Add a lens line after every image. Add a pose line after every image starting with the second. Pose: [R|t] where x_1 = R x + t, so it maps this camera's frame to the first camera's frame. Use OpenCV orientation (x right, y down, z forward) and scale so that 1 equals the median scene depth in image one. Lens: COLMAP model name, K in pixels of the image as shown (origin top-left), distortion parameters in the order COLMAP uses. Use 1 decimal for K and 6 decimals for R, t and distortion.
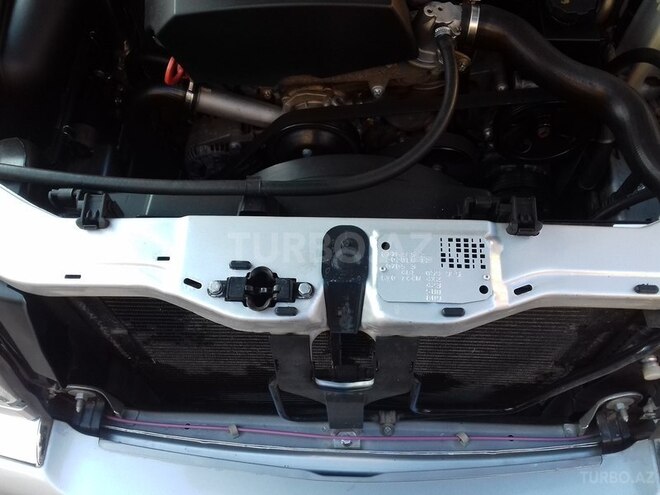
lens RADIAL K [[619.8, 0, 338.9], [0, 619.8, 245.2], [0, 0, 1]] dist [0.117167, -0.218234]
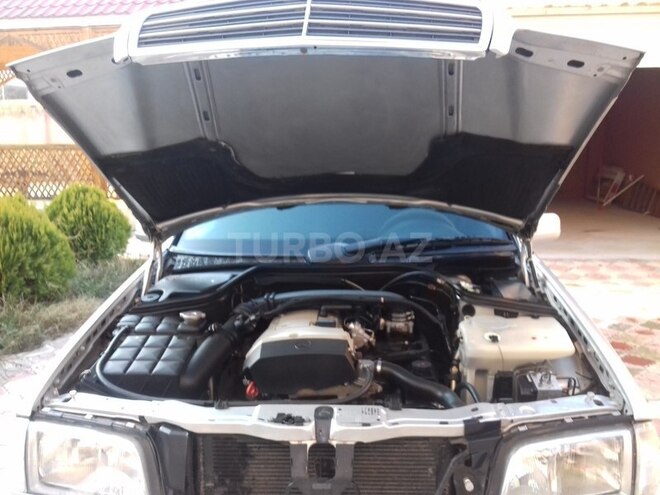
lens RADIAL K [[619.8, 0, 338.9], [0, 619.8, 245.2], [0, 0, 1]] dist [0.117167, -0.218234]
pose [[0.999979, 0.005525, 0.003438, 0.059137], [-0.000661, 0.611911, -0.790927, 1.558014], [-0.006474, 0.790908, 0.611901, -1.043198]]
